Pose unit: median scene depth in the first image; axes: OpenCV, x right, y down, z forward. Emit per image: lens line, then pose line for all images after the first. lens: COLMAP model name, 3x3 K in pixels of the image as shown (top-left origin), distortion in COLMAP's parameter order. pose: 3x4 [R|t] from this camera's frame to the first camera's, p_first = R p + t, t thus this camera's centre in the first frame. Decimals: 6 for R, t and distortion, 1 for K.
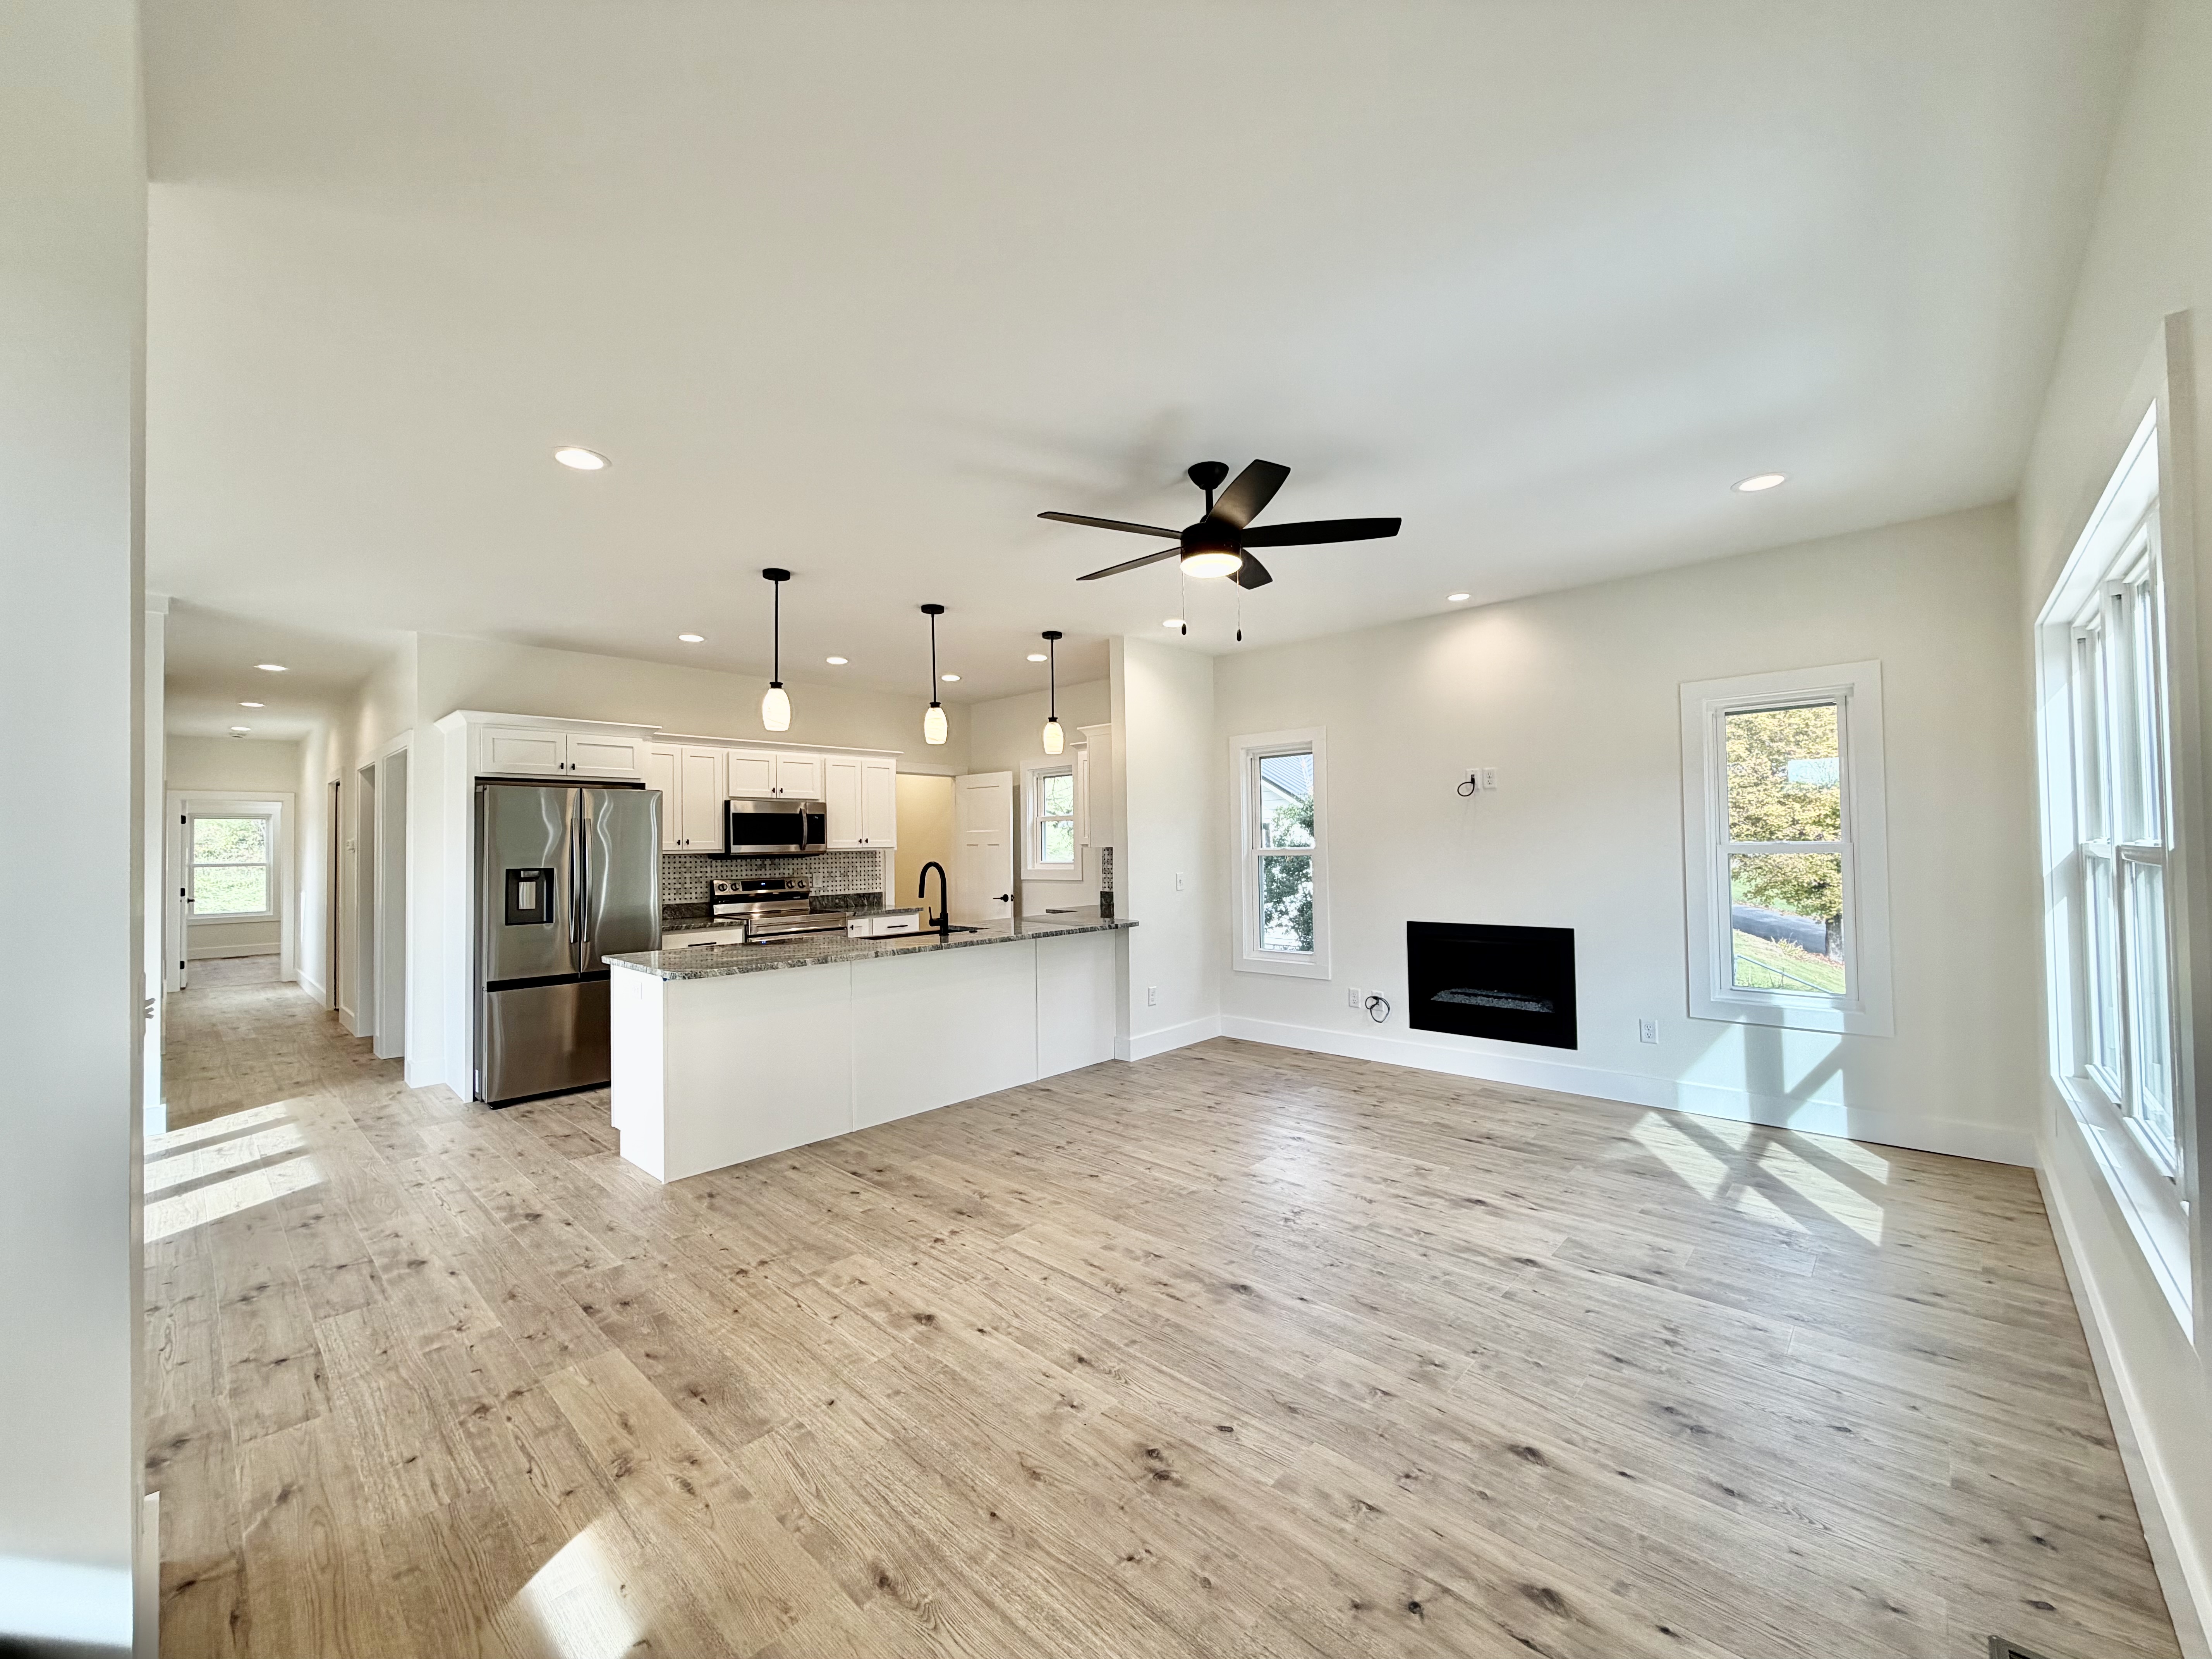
lens RADIAL K [[883.7, 0, 1103.6], [0, 883.7, 830.2], [0, 0, 1]] dist [-0.001009, -0.000090]
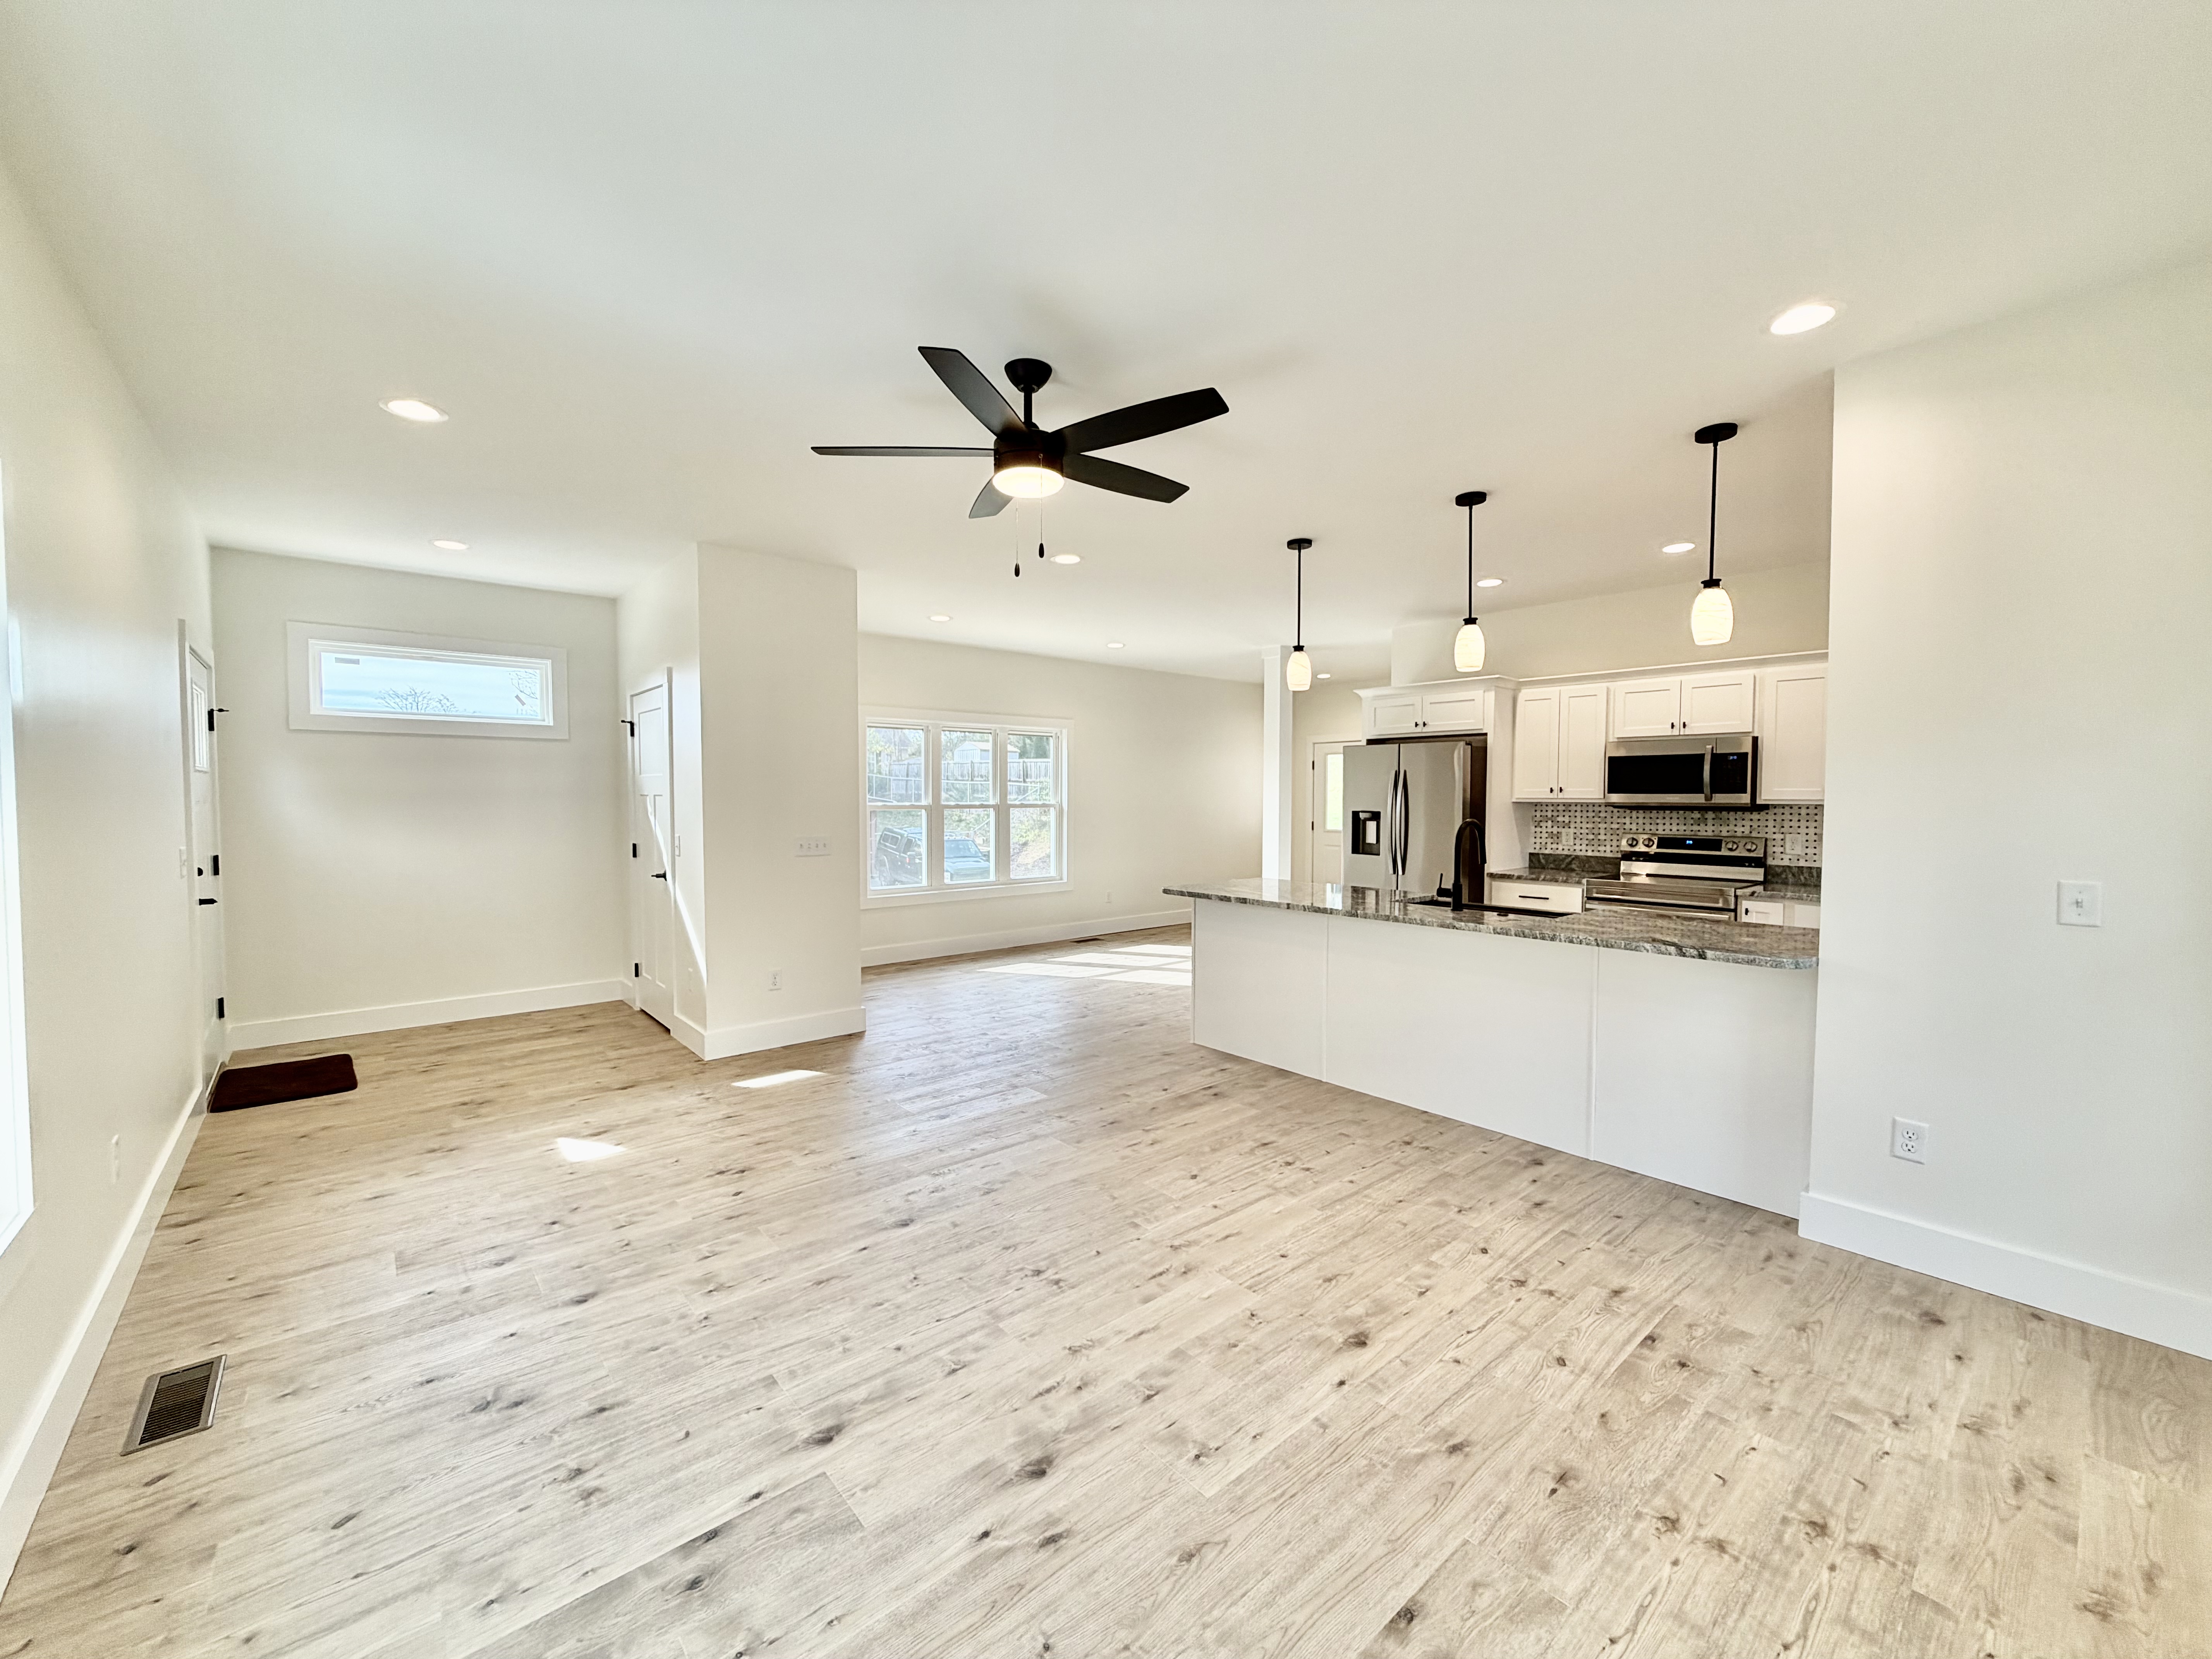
lens RADIAL K [[883.7, 0, 1094.2], [0, 883.7, 831.2], [0, 0, 1]] dist [-0.001009, -0.000090]
pose [[-0.114051, 0.057085, -0.991833, 0.827854], [0.018287, 0.998299, 0.055355, -0.006126], [0.993307, -0.011825, -0.114901, 0.967644]]
